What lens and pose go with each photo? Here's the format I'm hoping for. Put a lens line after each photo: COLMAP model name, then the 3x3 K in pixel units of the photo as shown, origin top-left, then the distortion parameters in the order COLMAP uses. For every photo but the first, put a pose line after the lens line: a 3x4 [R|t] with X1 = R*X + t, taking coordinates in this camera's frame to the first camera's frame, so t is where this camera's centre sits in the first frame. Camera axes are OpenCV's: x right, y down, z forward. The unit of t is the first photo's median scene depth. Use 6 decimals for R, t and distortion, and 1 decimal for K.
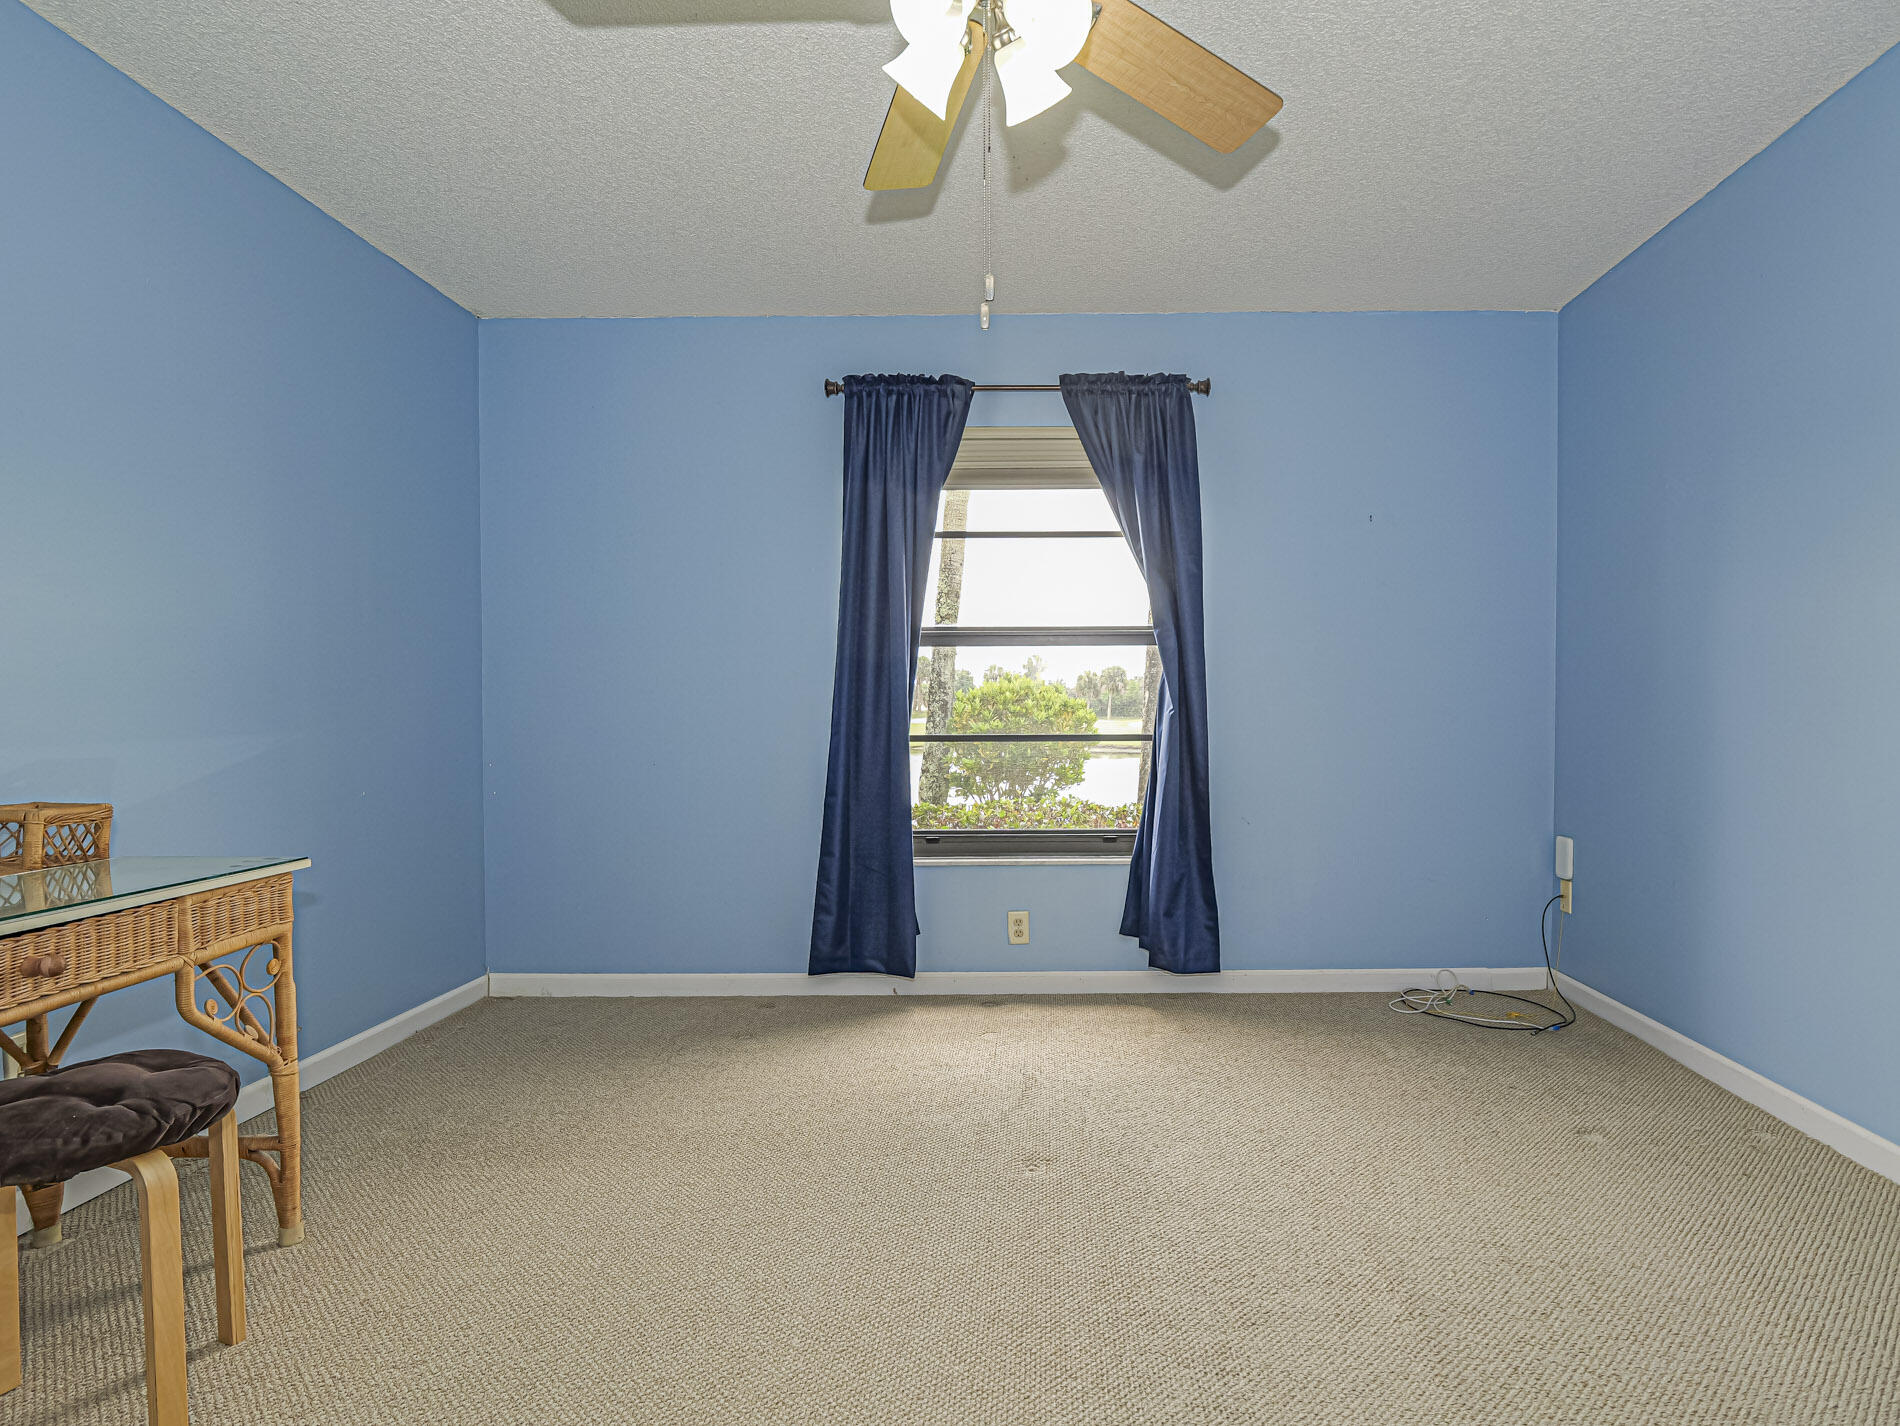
lens RADIAL K [[931.3, 0, 938.2], [0, 931.3, 721.5], [0, 0, 1]] dist [-0.004024, -0.000946]
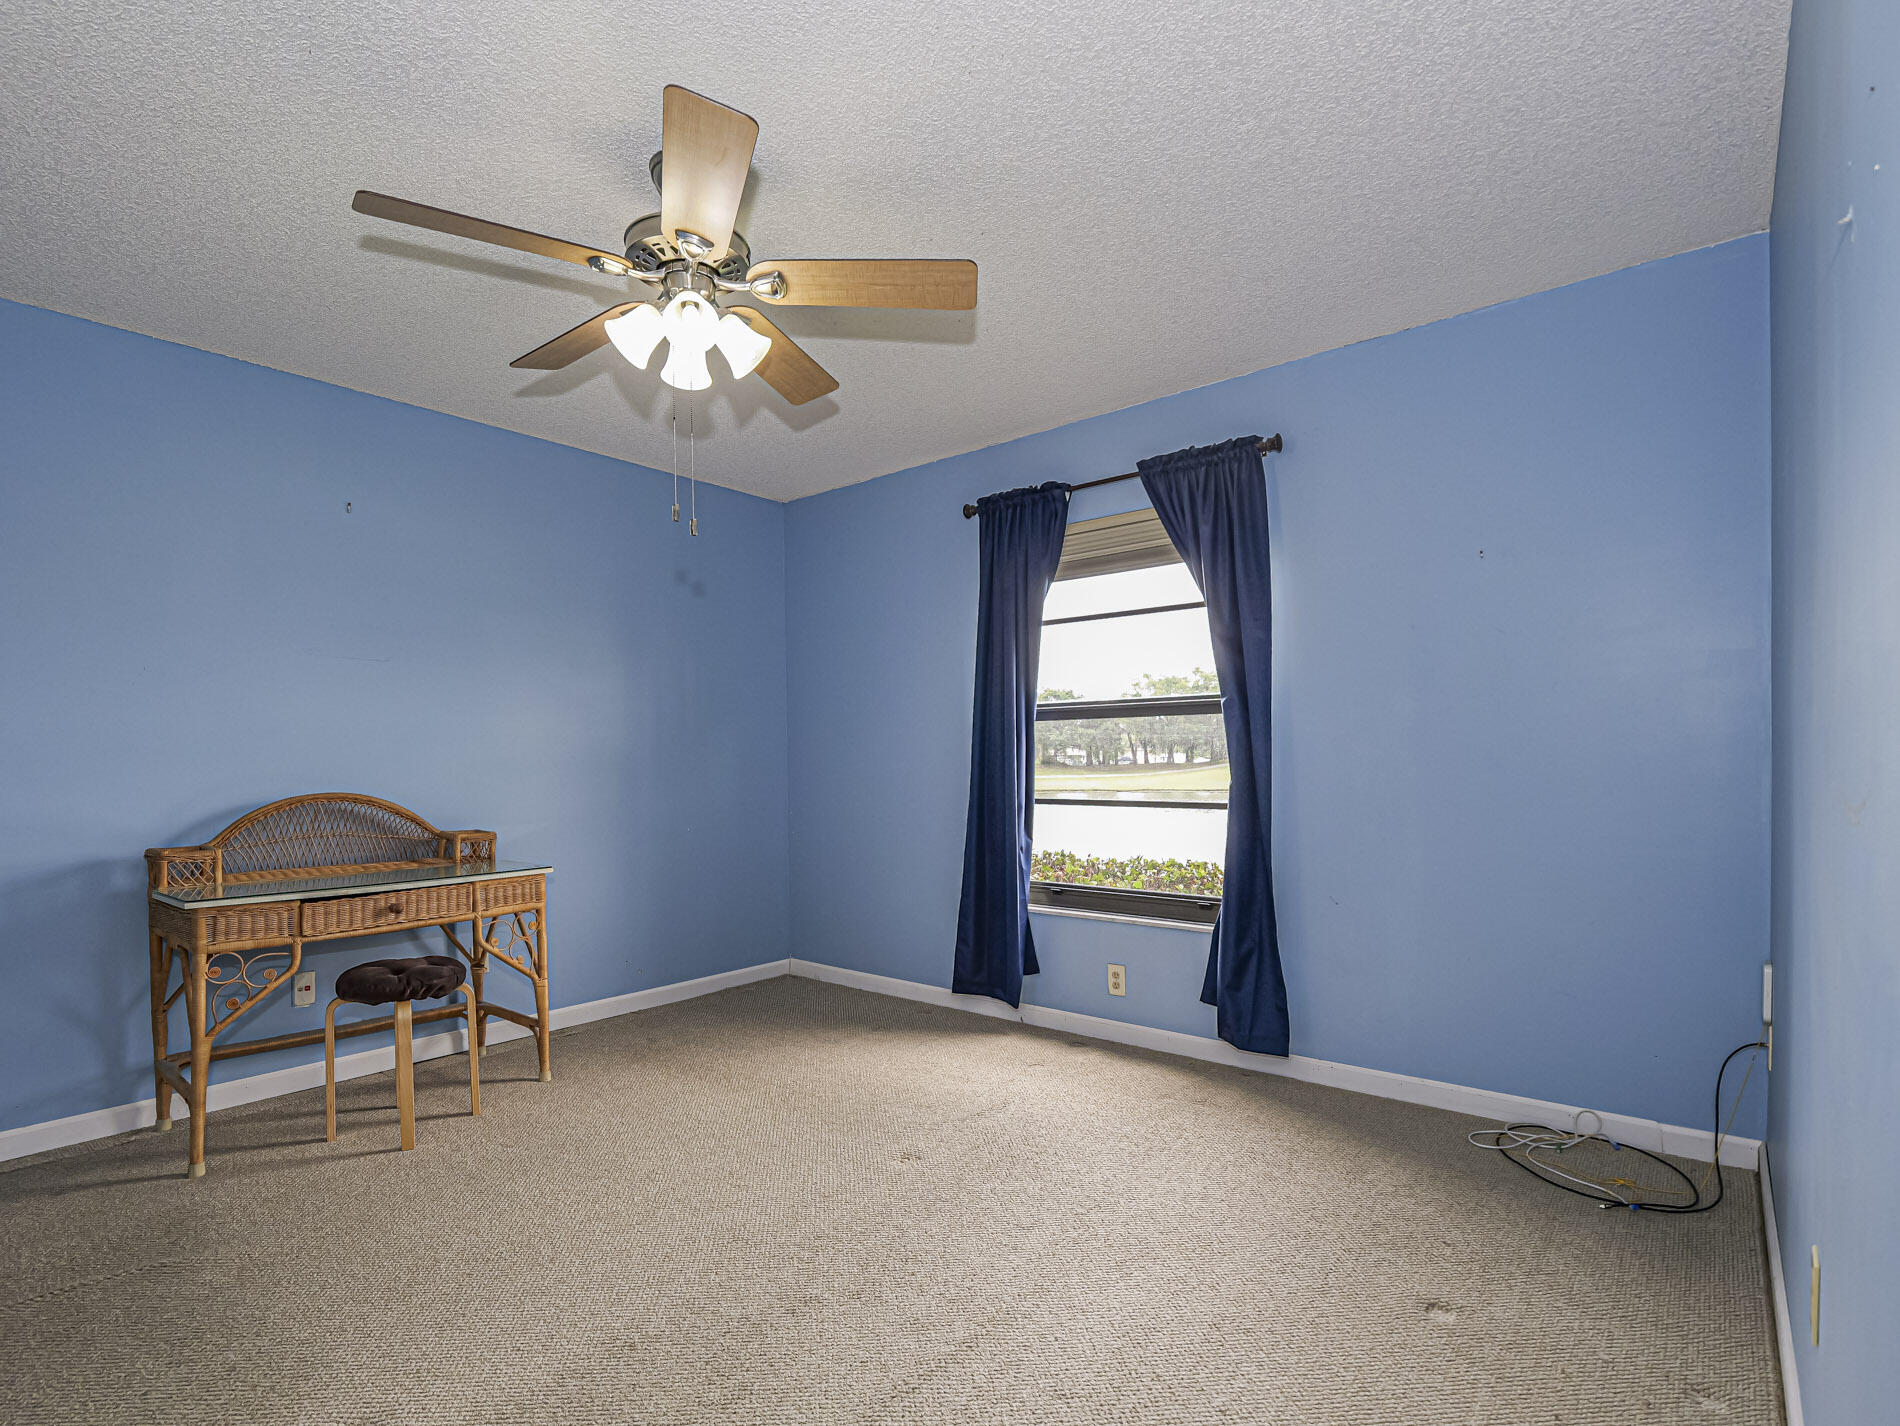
lens RADIAL K [[892.9, 0, 952.7], [0, 892.9, 756.5], [0, 0, 1]] dist [-0.014521, -0.000420]
pose [[0.787550, -0.006558, -0.616216, 0.584834], [0.003165, 0.999973, -0.006597, -0.031346], [0.616243, 0.003245, 0.787550, 0.072828]]
